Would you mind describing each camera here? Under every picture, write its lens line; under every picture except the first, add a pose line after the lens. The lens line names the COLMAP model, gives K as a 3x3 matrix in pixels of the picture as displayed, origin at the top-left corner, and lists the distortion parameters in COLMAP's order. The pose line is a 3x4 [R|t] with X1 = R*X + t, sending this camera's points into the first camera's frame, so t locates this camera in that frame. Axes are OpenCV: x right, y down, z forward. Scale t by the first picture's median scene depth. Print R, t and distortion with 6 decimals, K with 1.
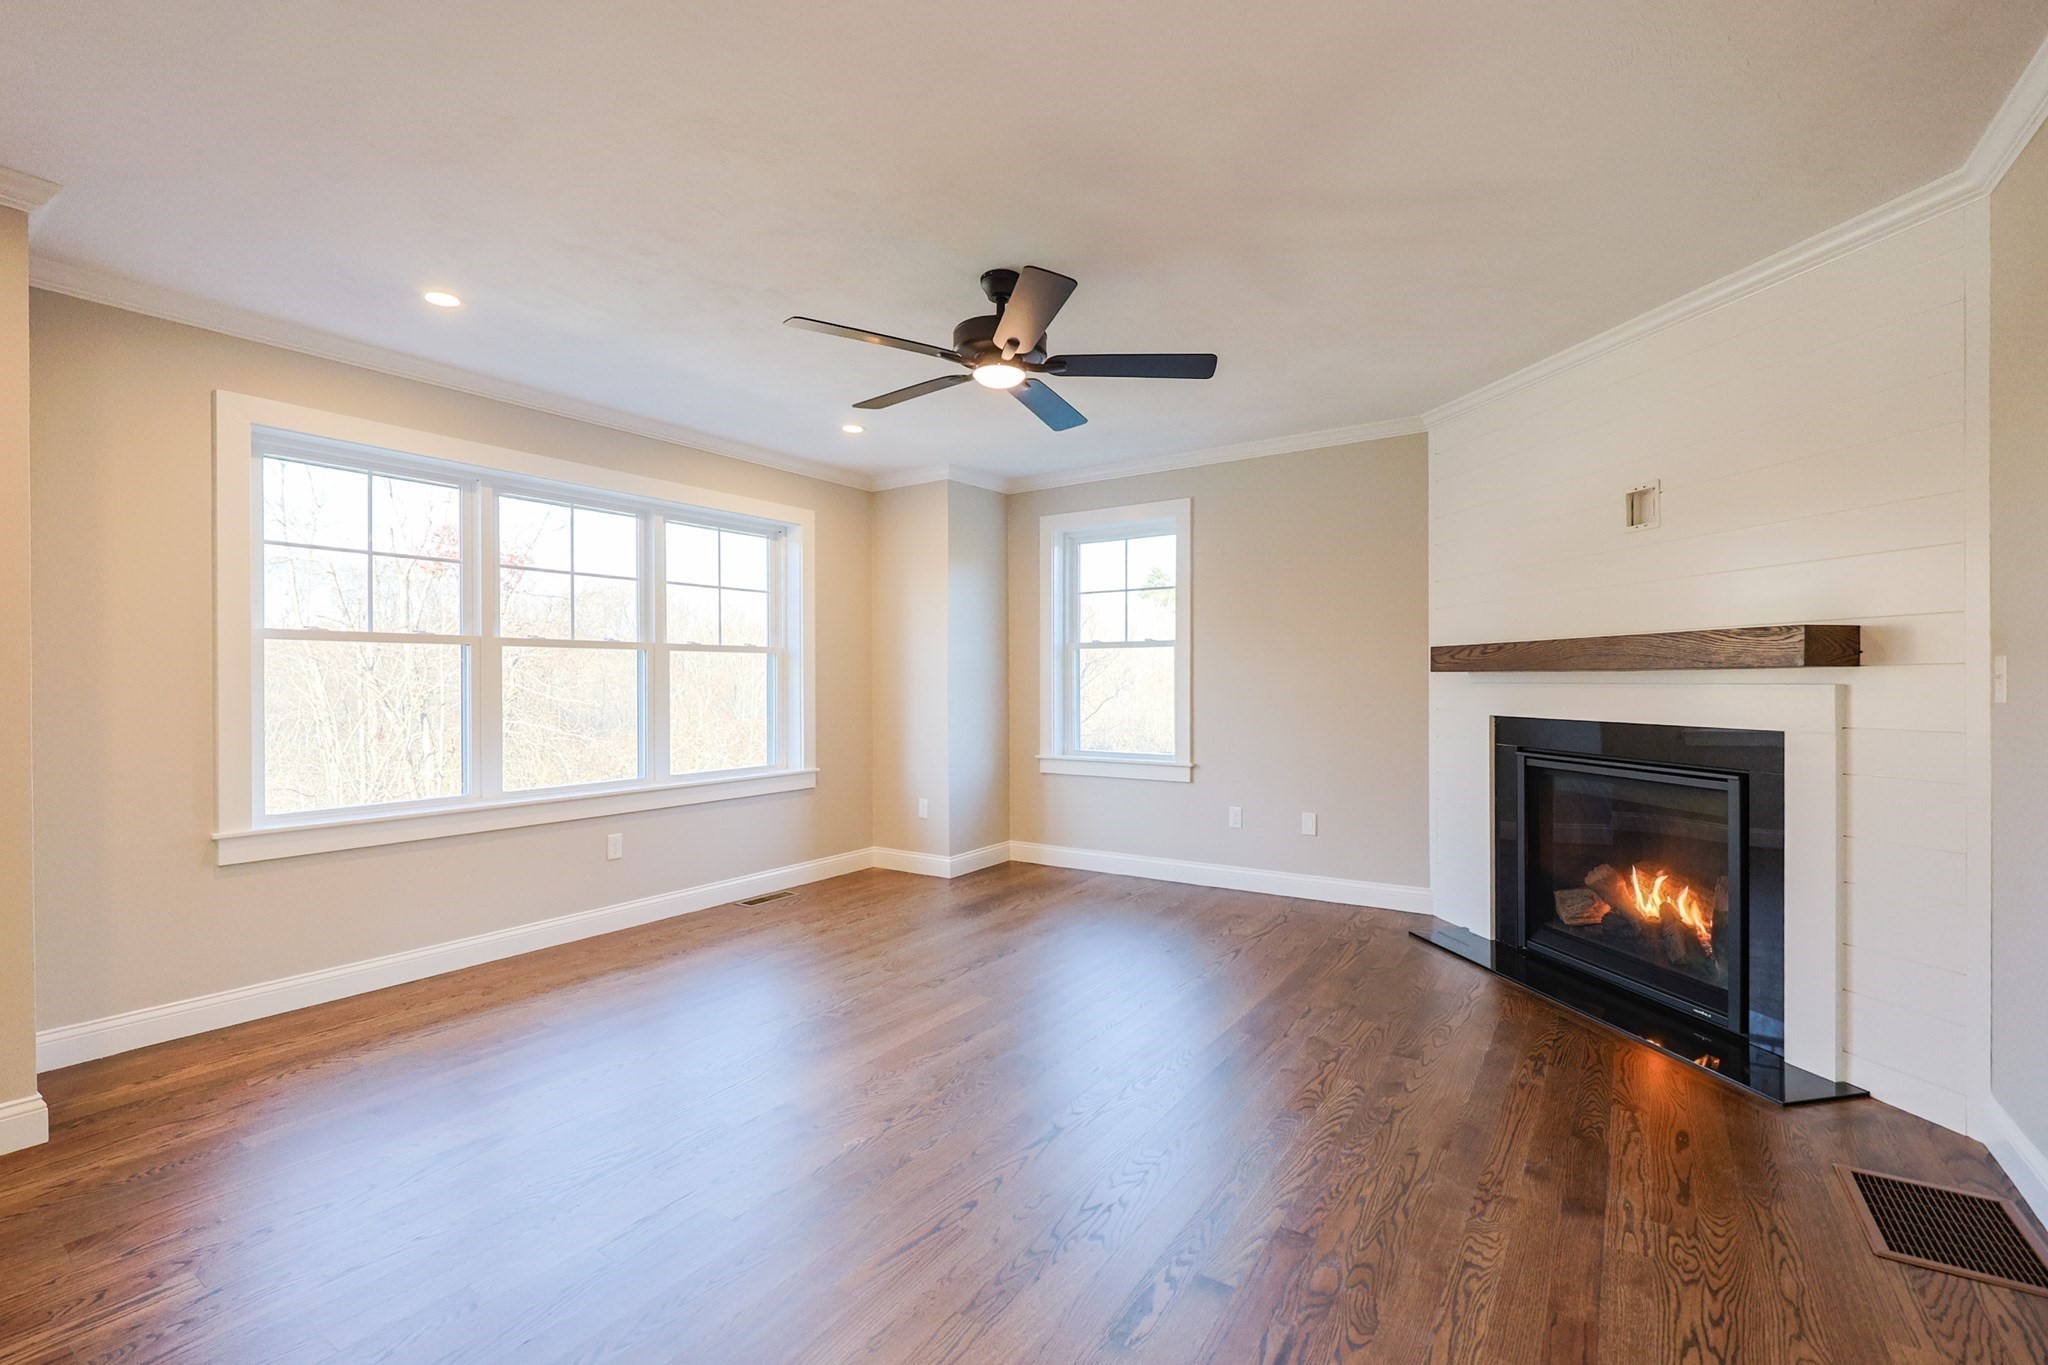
lens RADIAL K [[891.2, 0, 1028.2], [0, 891.2, 683.2], [0, 0, 1]] dist [-0.000675, -0.000193]
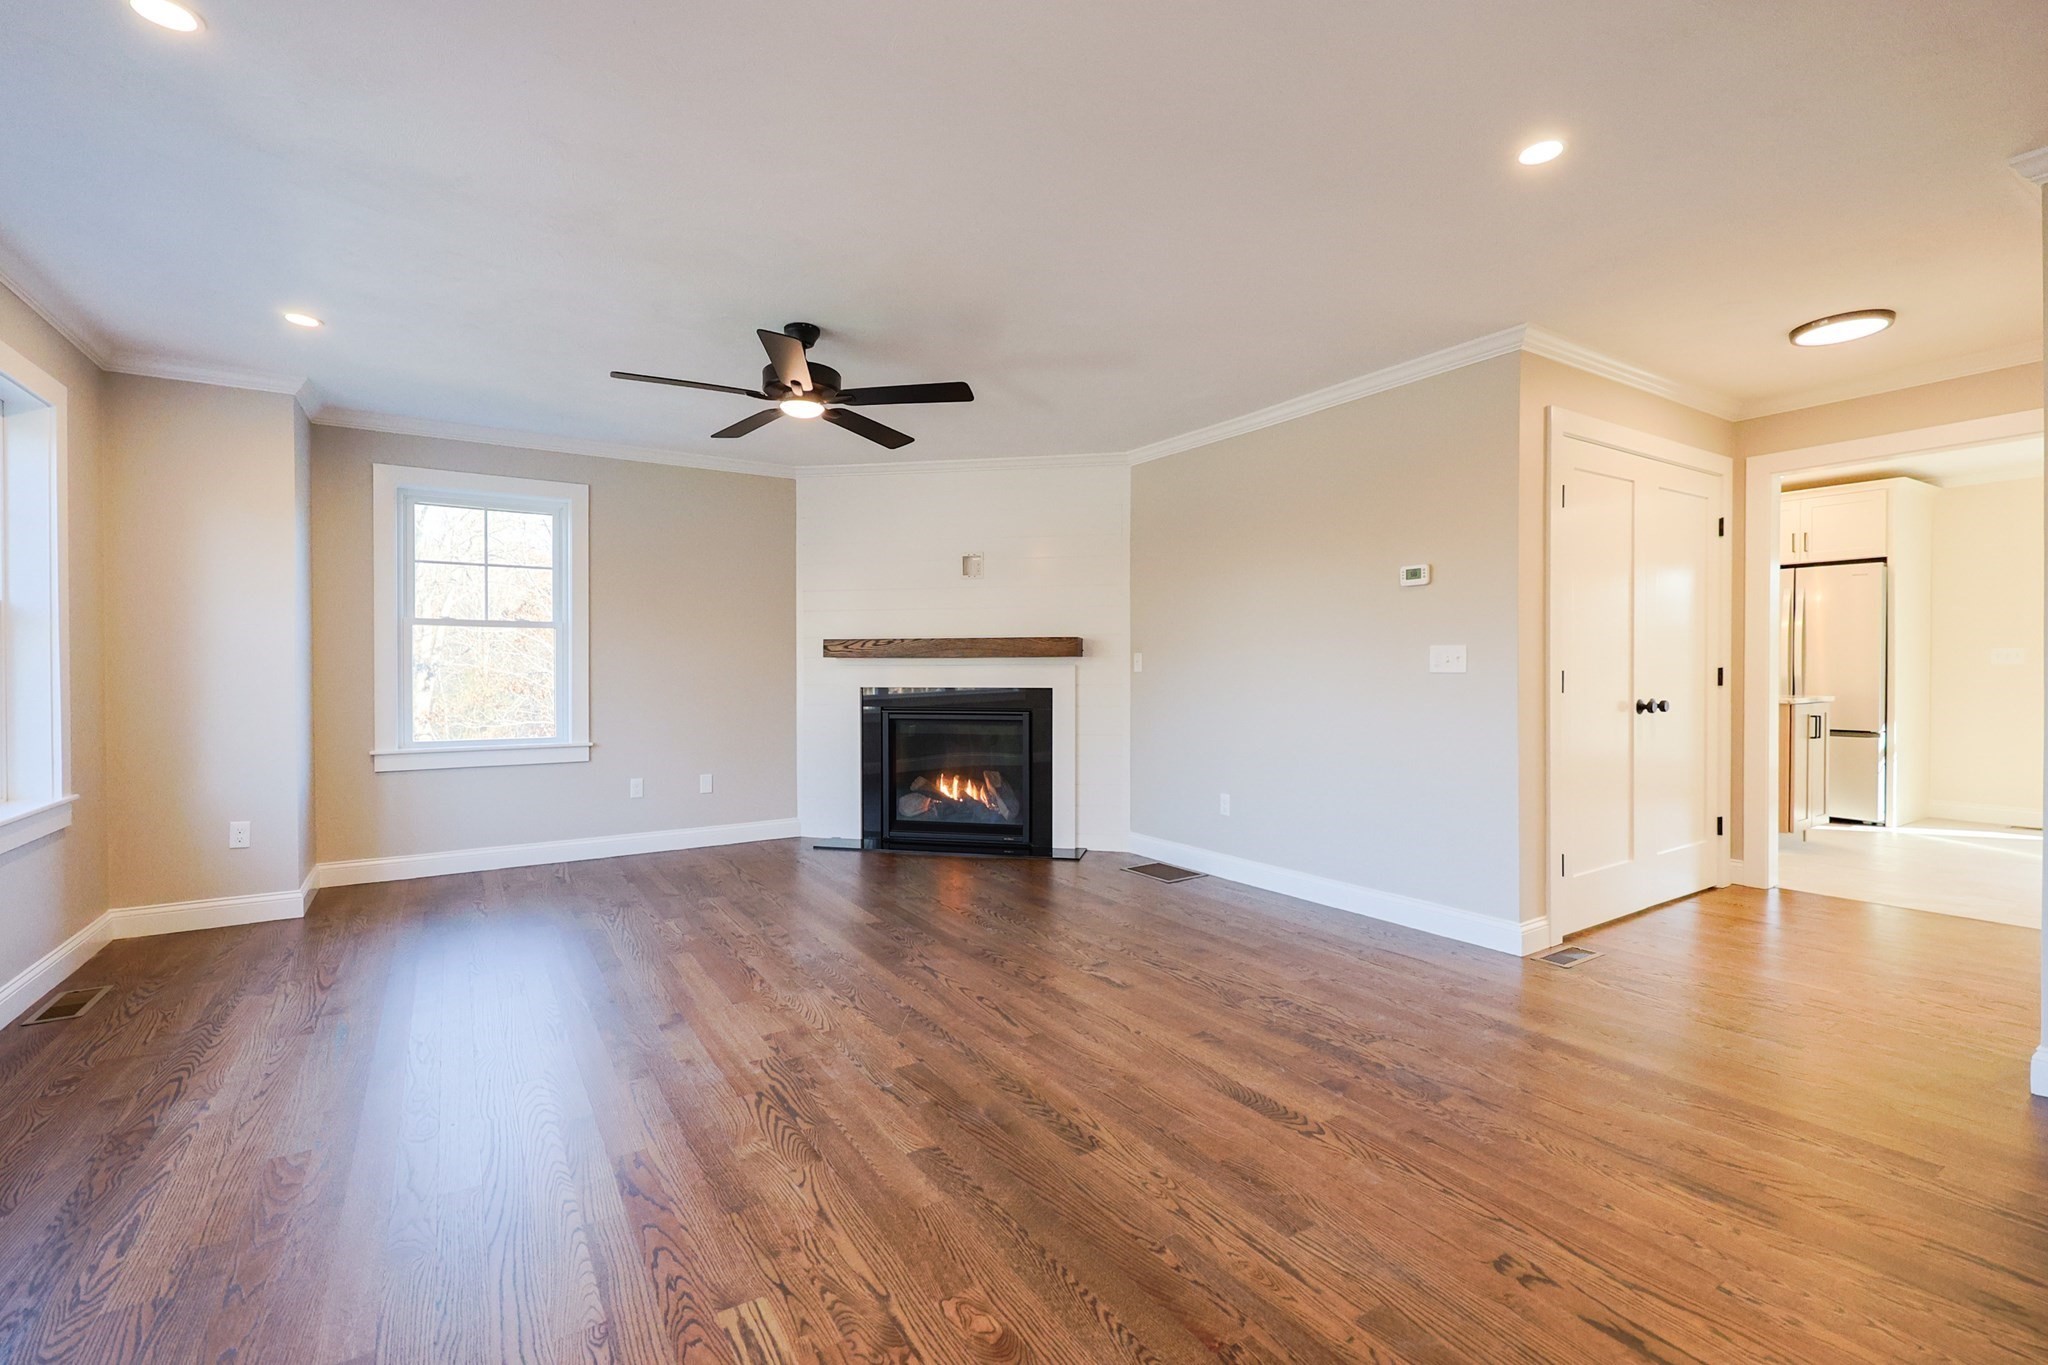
lens RADIAL K [[891.2, 0, 1028.2], [0, 891.2, 683.2], [0, 0, 1]] dist [-0.000675, -0.000193]
pose [[0.392950, -0.011856, 0.919483, -0.758925], [0.001670, 0.999924, 0.012179, 0.012374], [-0.919558, -0.003250, 0.392941, 0.170604]]
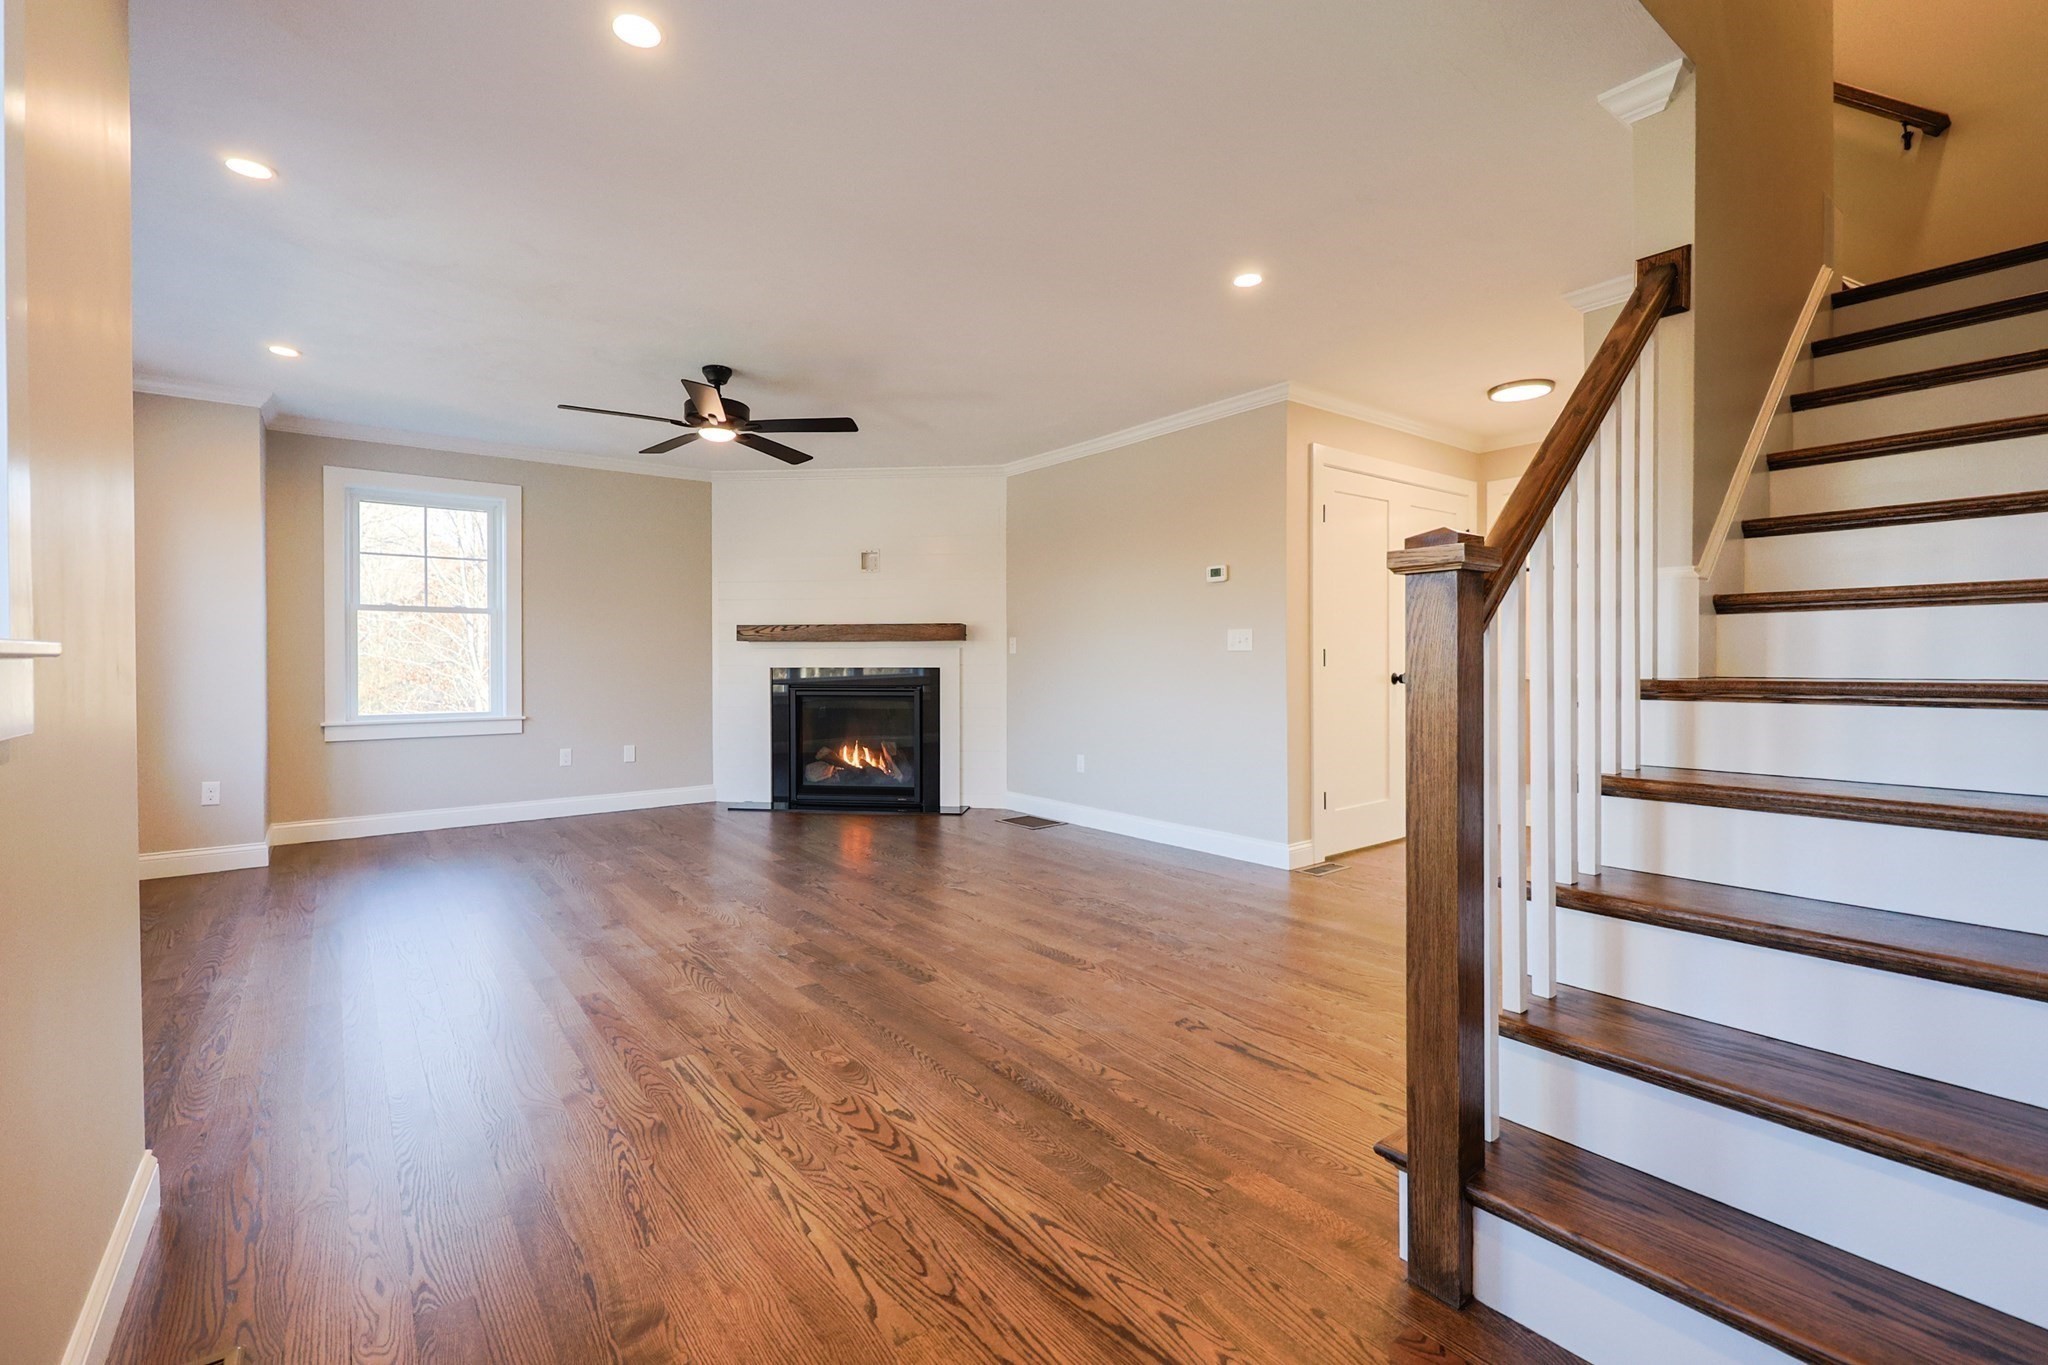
lens RADIAL K [[891.8, 0, 1025.0], [0, 891.8, 673.5], [0, 0, 1]] dist [0.002471, 0.000131]
pose [[0.314767, -0.011529, 0.949099, -0.951499], [0.002248, 0.999932, 0.011401, 0.030145], [-0.949166, -0.001455, 0.314772, 0.023976]]
